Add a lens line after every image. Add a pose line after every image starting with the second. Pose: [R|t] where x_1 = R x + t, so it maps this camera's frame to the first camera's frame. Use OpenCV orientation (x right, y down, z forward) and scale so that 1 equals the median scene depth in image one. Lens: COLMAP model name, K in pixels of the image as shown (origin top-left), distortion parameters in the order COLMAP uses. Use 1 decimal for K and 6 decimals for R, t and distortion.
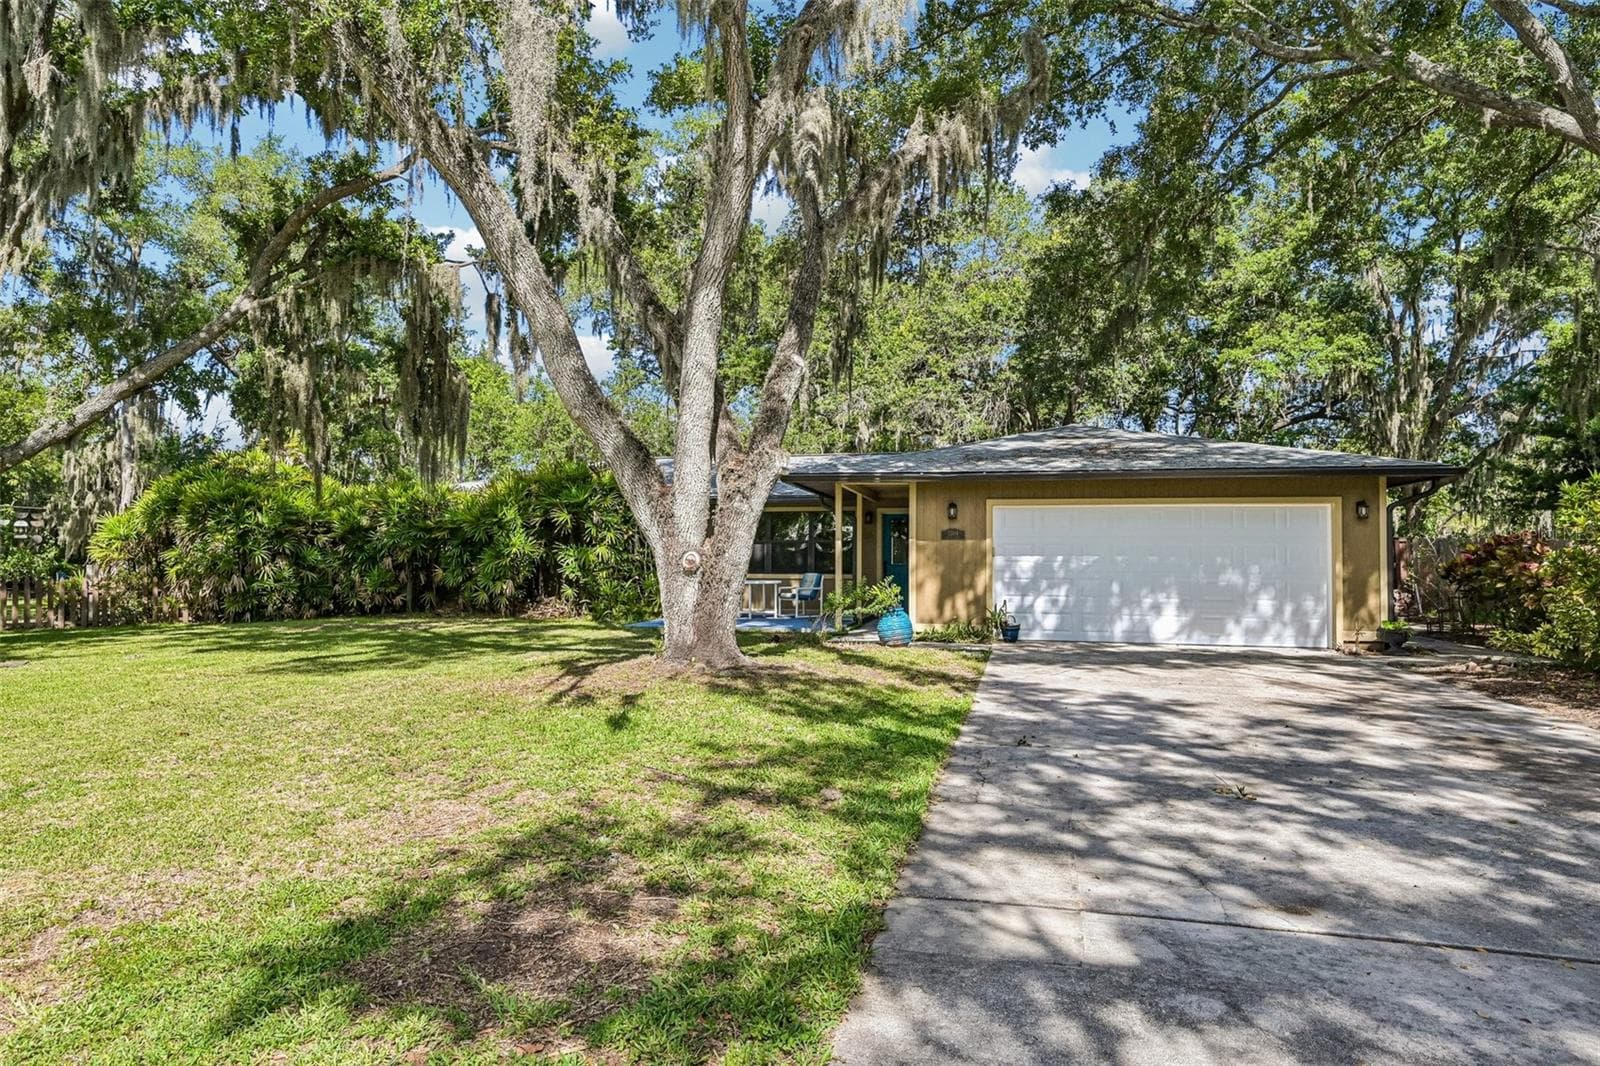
lens RADIAL K [[929.6, 0, 800.0], [0, 929.6, 533.0], [0, 0, 1]] dist [-0.001091, -0.000579]
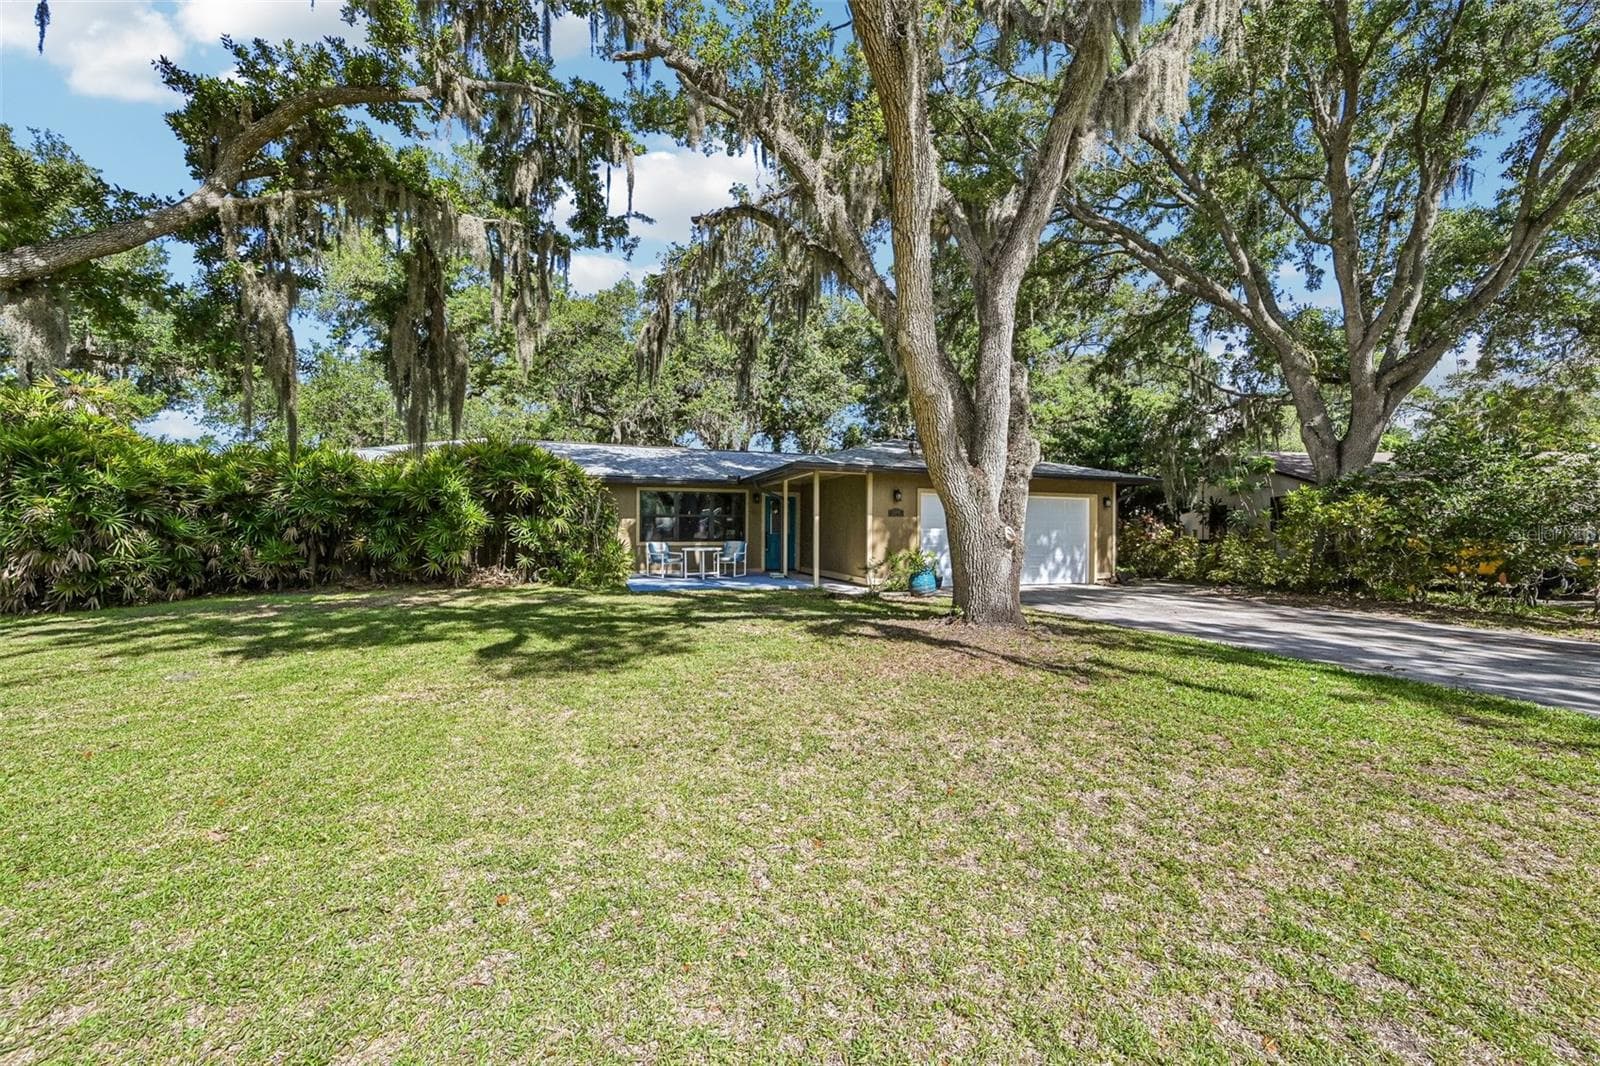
lens RADIAL K [[625.6, 0, 806.3], [0, 625.6, 535.5], [0, 0, 1]] dist [0.006418, 0.000062]
pose [[0.848589, -0.005787, 0.529022, -0.405506], [-0.013739, 0.999362, 0.032971, 0.008155], [-0.528875, -0.035247, 0.847968, 0.252415]]
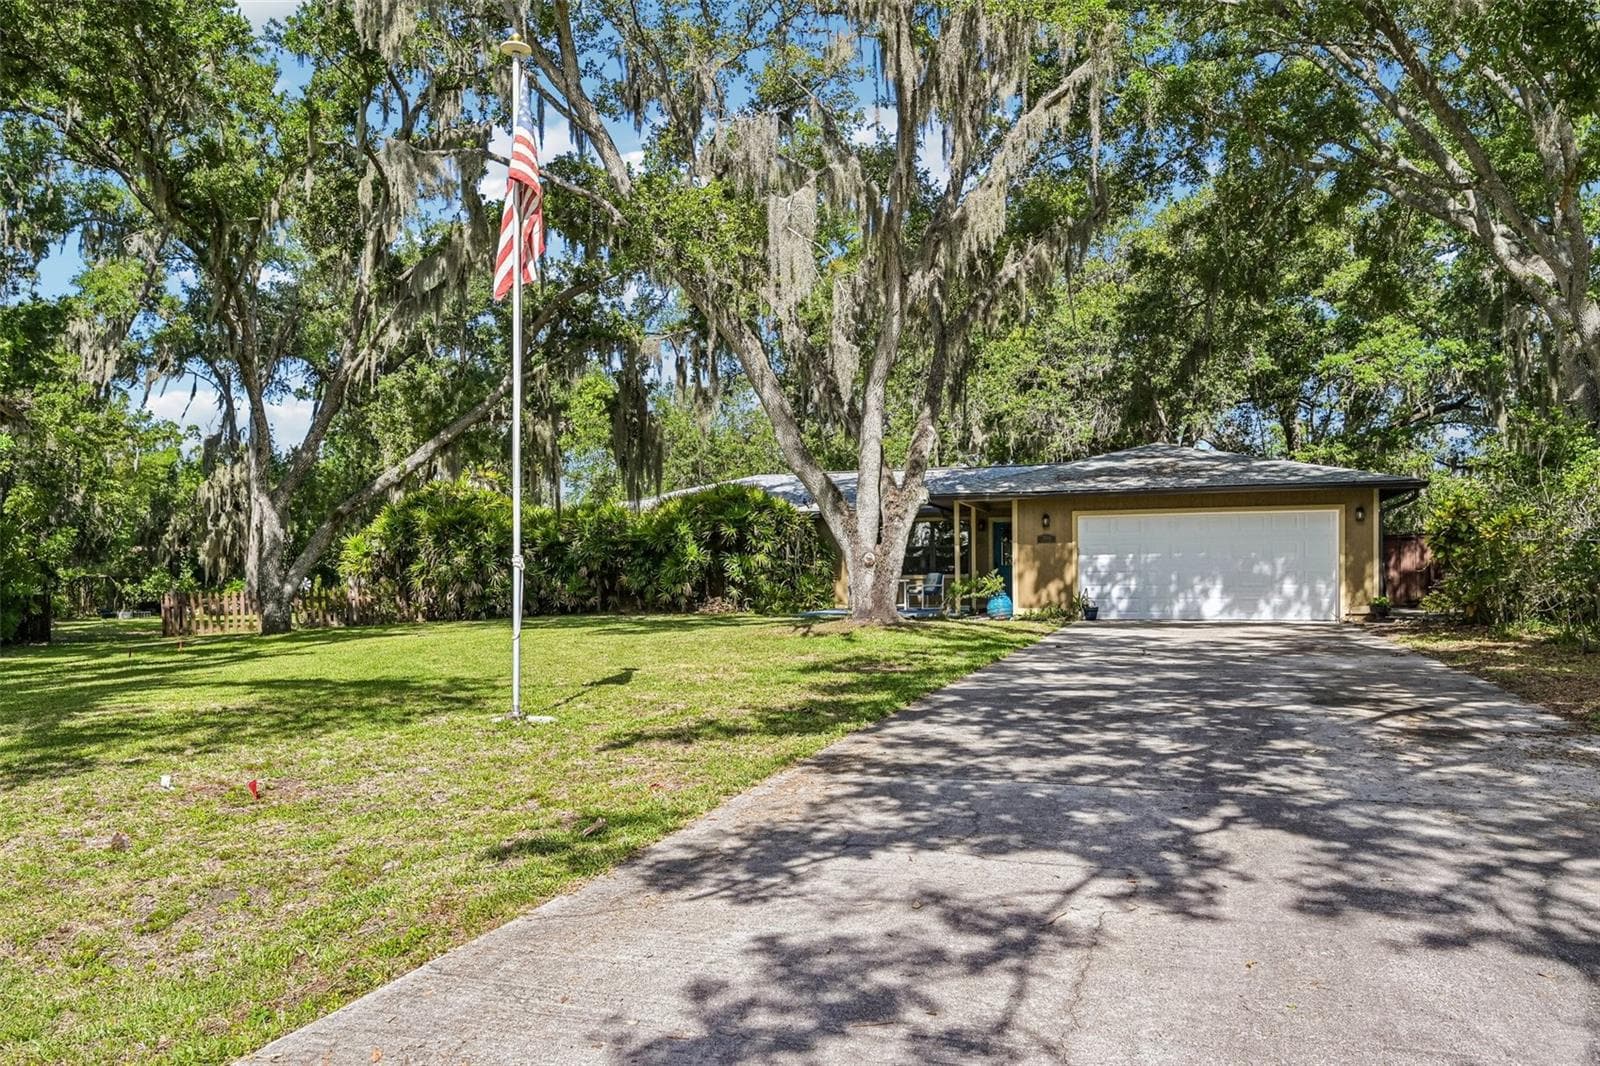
lens RADIAL K [[1172.6, 0, 799.8], [0, 1172.6, 608.6], [0, 0, 1]] dist [0.010869, 0.001543]
pose [[0.996202, -0.015073, -0.085761, -0.035730], [0.020039, 0.998153, 0.057345, -0.001645], [0.084738, -0.058846, 0.994664, -0.603281]]
